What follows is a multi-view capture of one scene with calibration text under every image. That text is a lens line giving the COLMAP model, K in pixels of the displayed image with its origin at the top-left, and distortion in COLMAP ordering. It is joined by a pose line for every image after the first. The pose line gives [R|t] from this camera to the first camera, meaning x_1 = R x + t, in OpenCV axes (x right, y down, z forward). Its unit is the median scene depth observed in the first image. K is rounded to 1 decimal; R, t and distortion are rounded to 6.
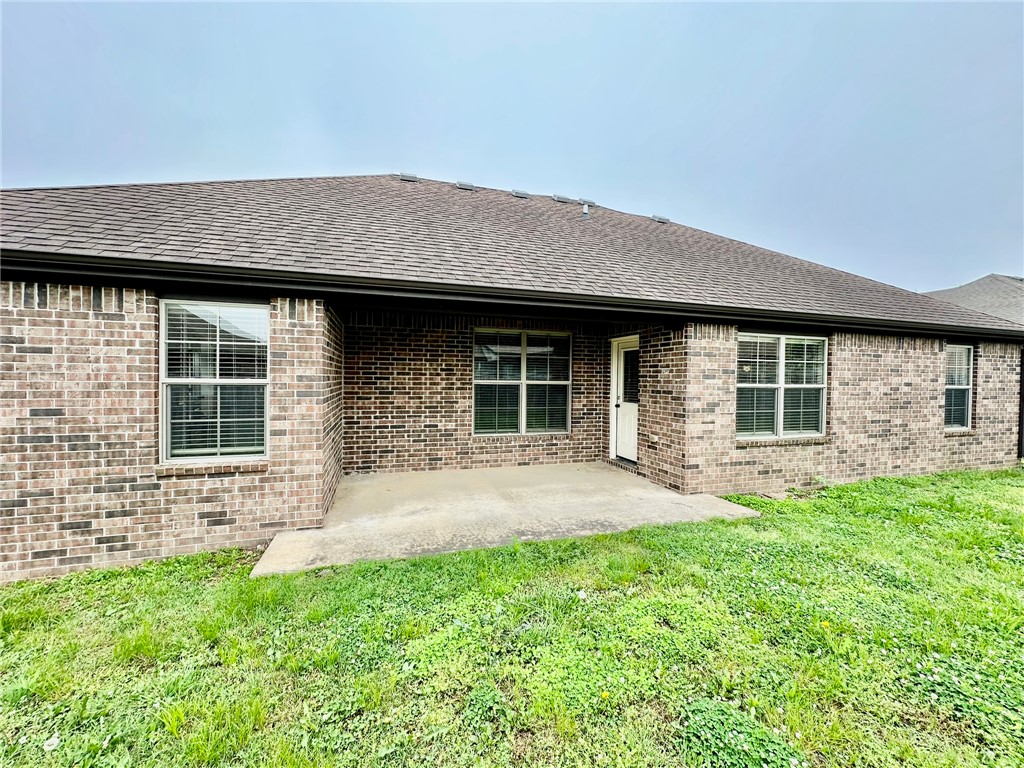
lens RADIAL K [[407.3, 0, 512.0], [0, 407.3, 384.0], [0, 0, 1]] dist [-0.003578, 0.000064]
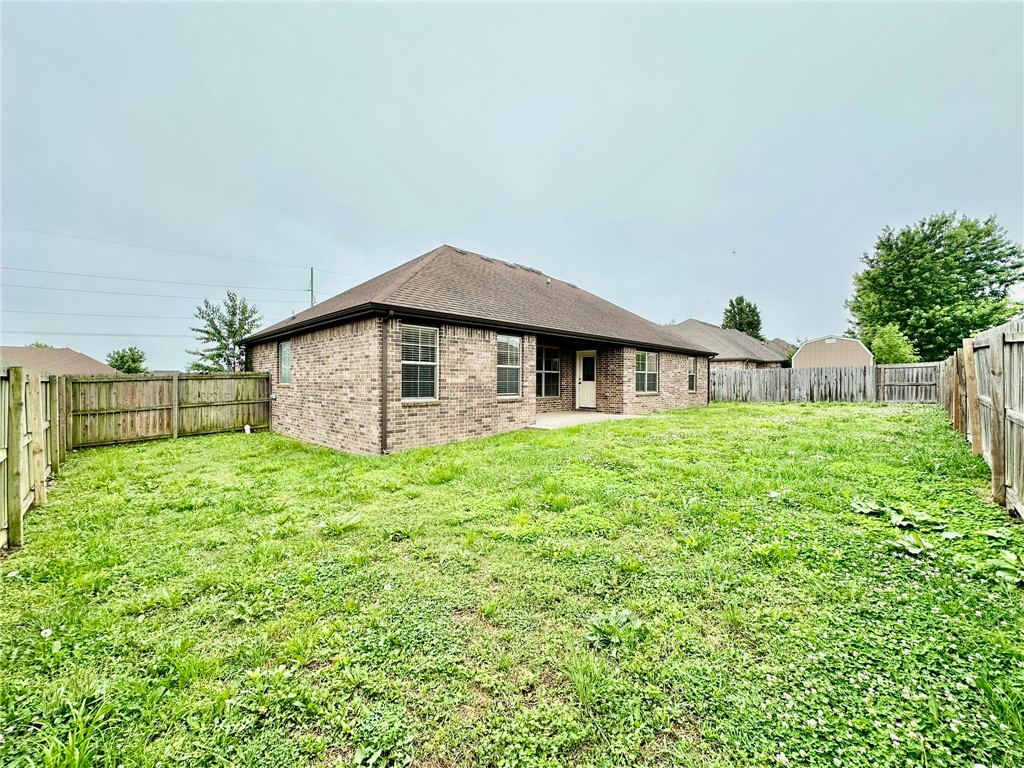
lens RADIAL K [[407.3, 0, 512.0], [0, 407.3, 384.0], [0, 0, 1]] dist [-0.003578, 0.000064]
pose [[0.888043, -0.010740, 0.459635, -1.311964], [0.013843, 0.999898, -0.003381, 0.078372], [-0.459552, 0.009366, 0.888101, -0.903489]]
